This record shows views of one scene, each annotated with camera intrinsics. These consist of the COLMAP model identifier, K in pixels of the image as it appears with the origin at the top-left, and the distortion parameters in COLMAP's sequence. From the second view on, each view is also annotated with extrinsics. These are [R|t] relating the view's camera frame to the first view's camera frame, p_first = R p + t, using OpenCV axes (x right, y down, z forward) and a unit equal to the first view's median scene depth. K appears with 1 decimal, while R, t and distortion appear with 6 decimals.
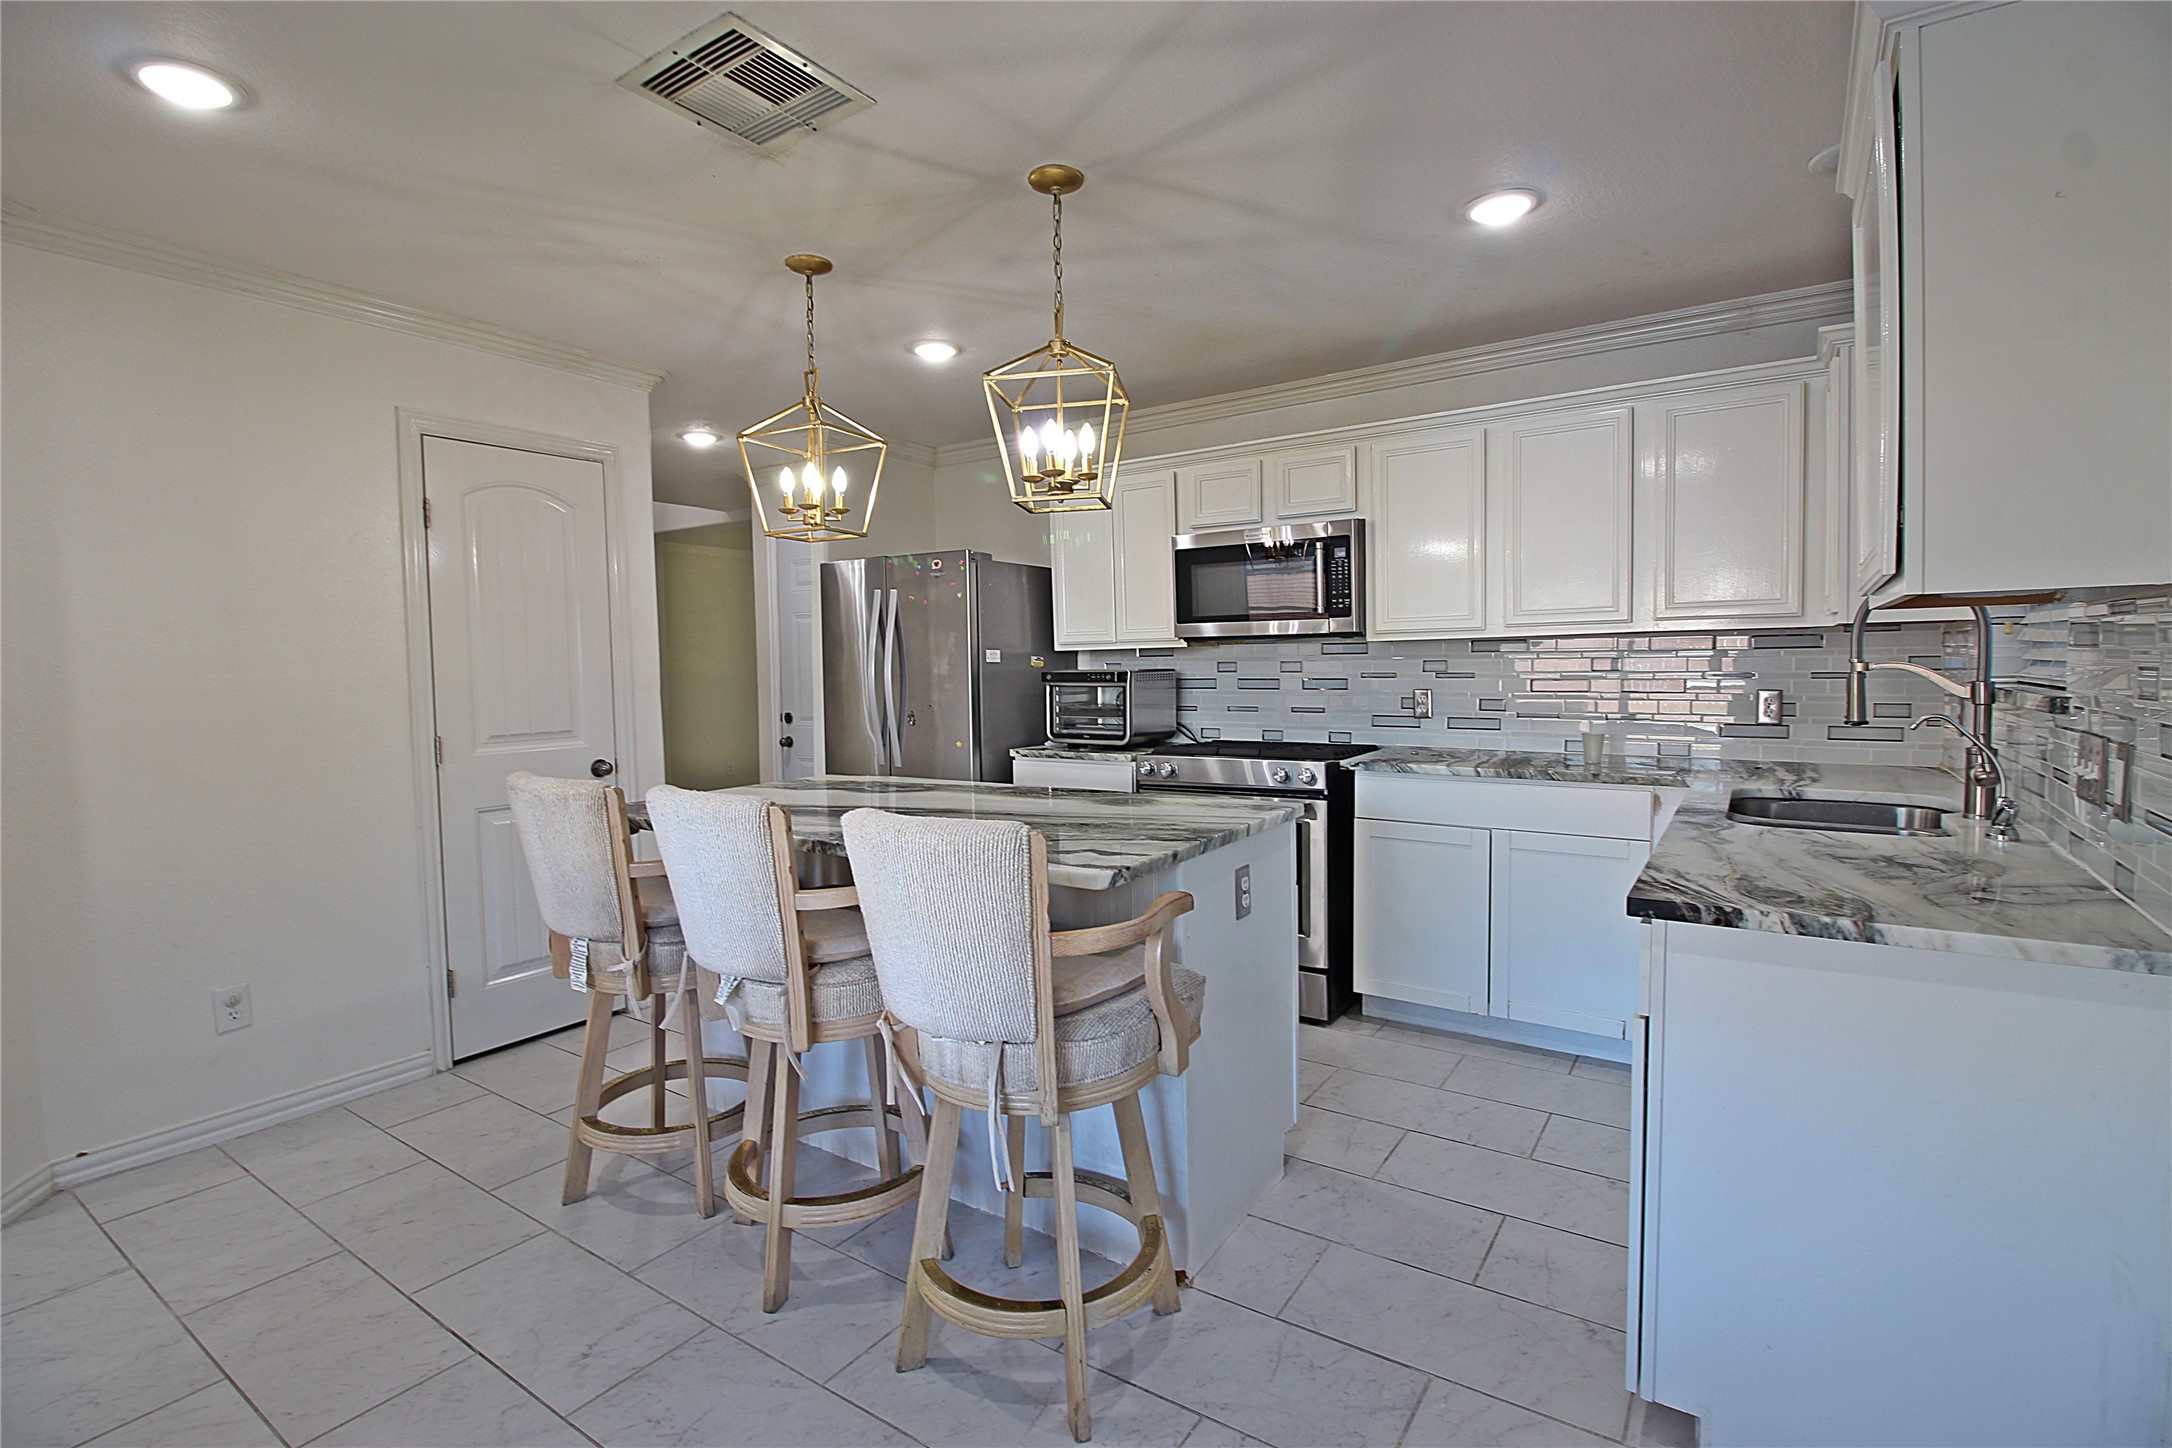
lens RADIAL K [[1018.4, 0, 1096.2], [0, 1018.4, 714.7], [0, 0, 1]] dist [-0.009788, -0.002115]
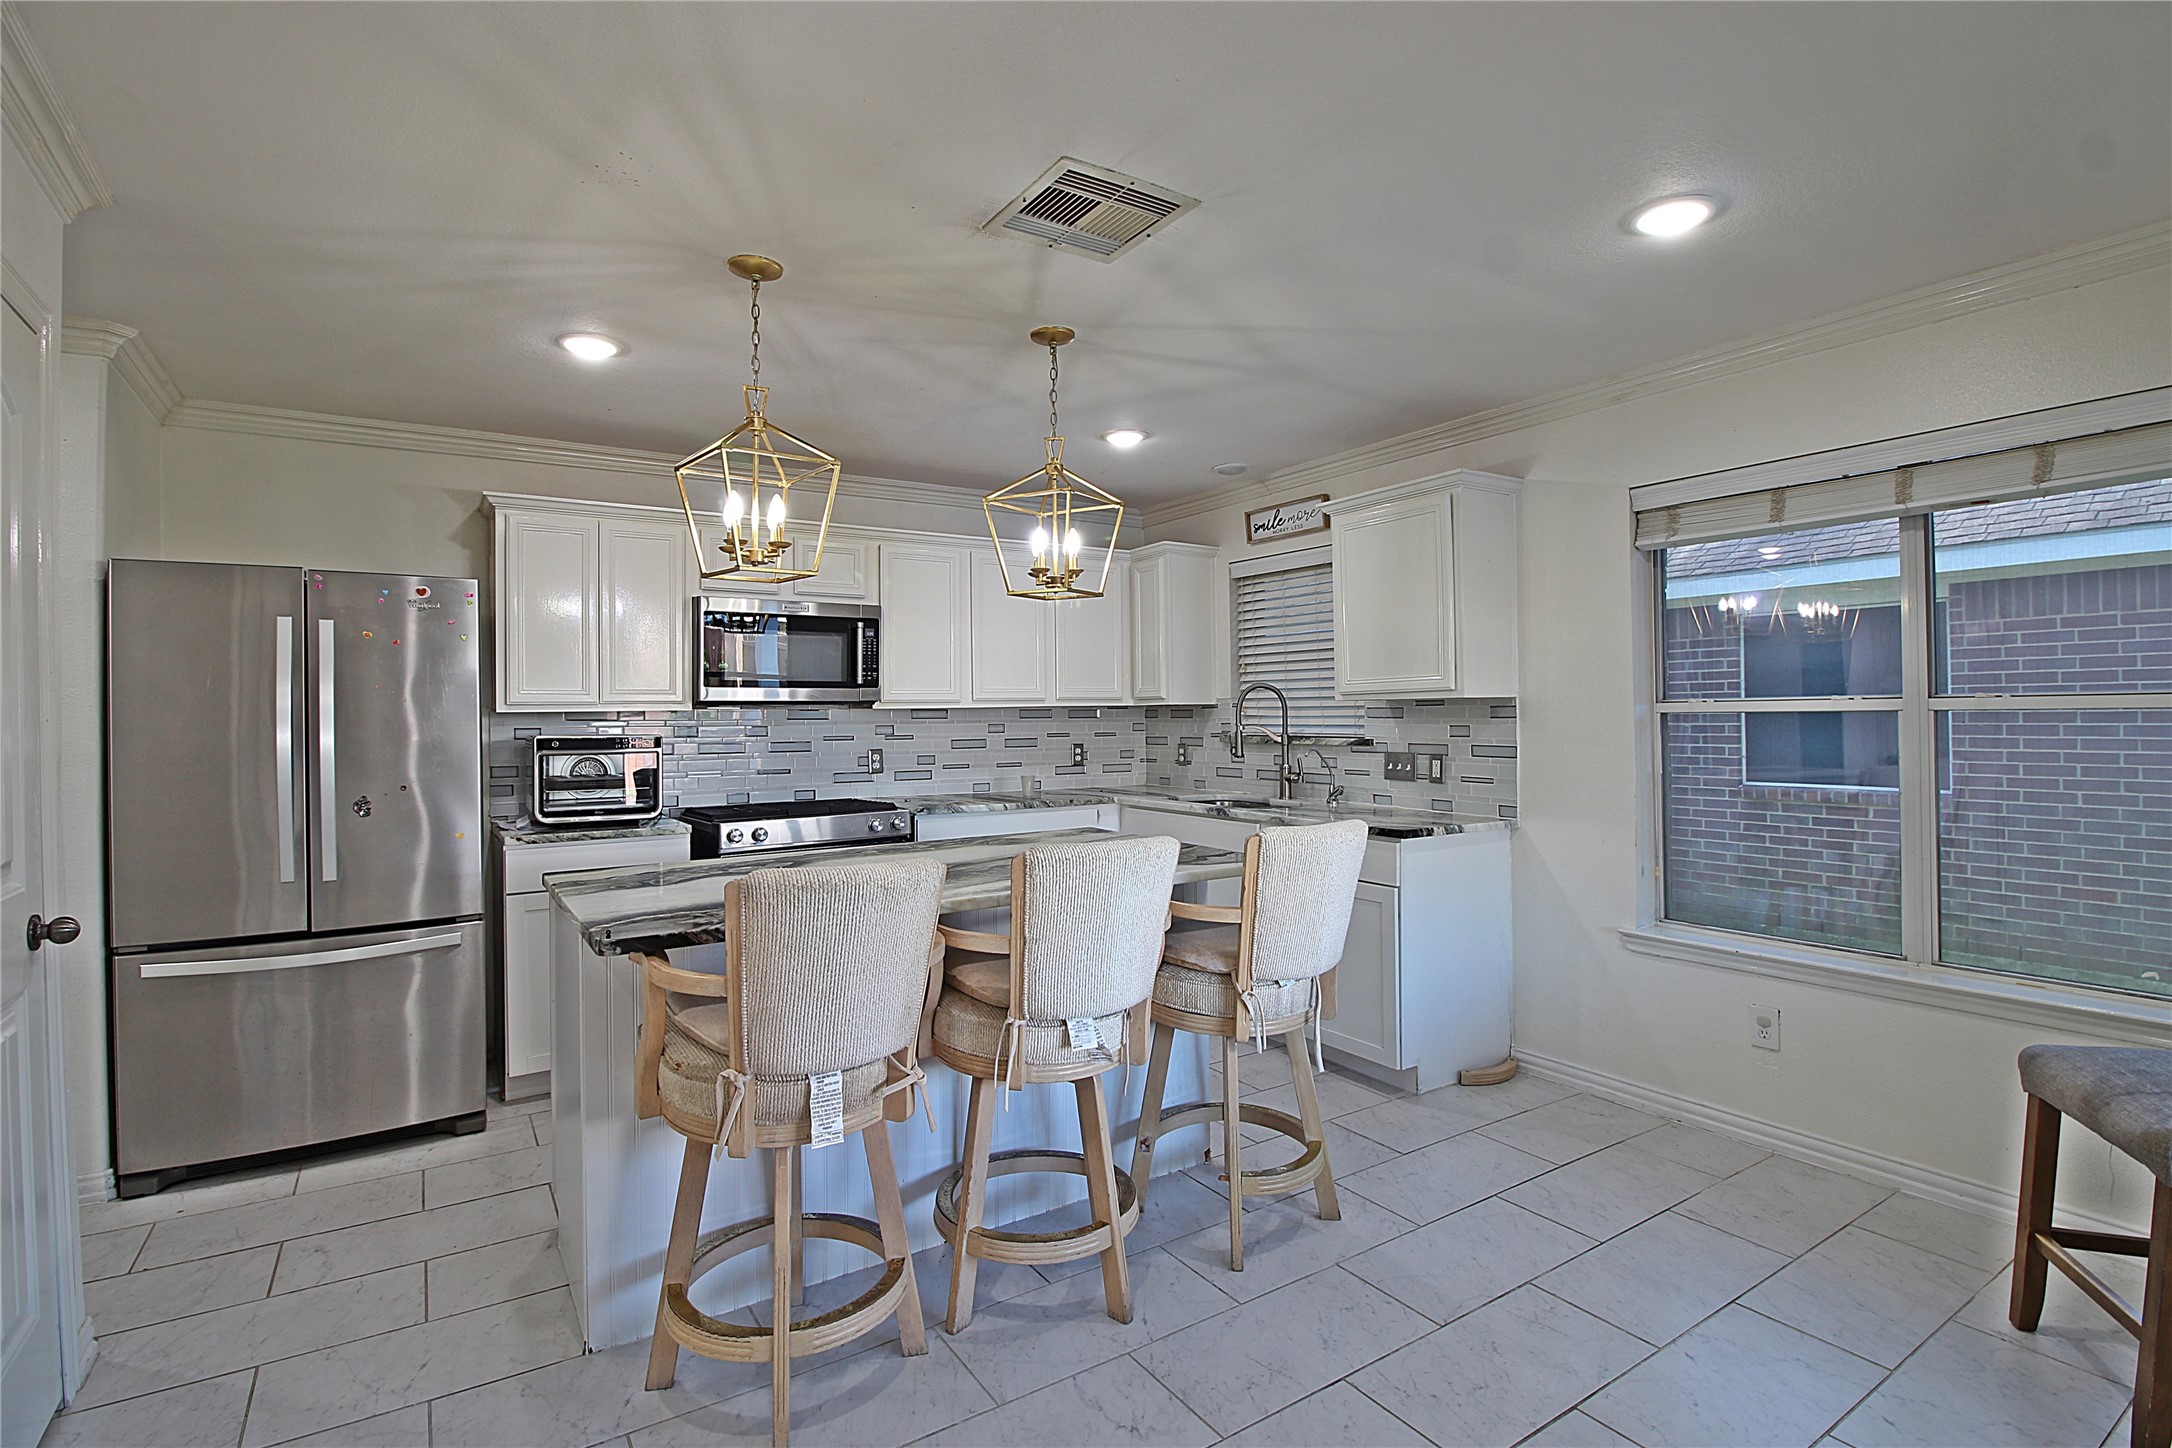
lens RADIAL K [[1018.4, 0, 1096.1], [0, 1018.4, 714.5], [0, 0, 1]] dist [-0.009788, -0.002115]
pose [[0.385777, 0.013178, 0.922498, -0.764995], [0.050650, 0.998088, -0.035438, -0.011252], [-0.921201, 0.060395, 0.384372, 0.329352]]
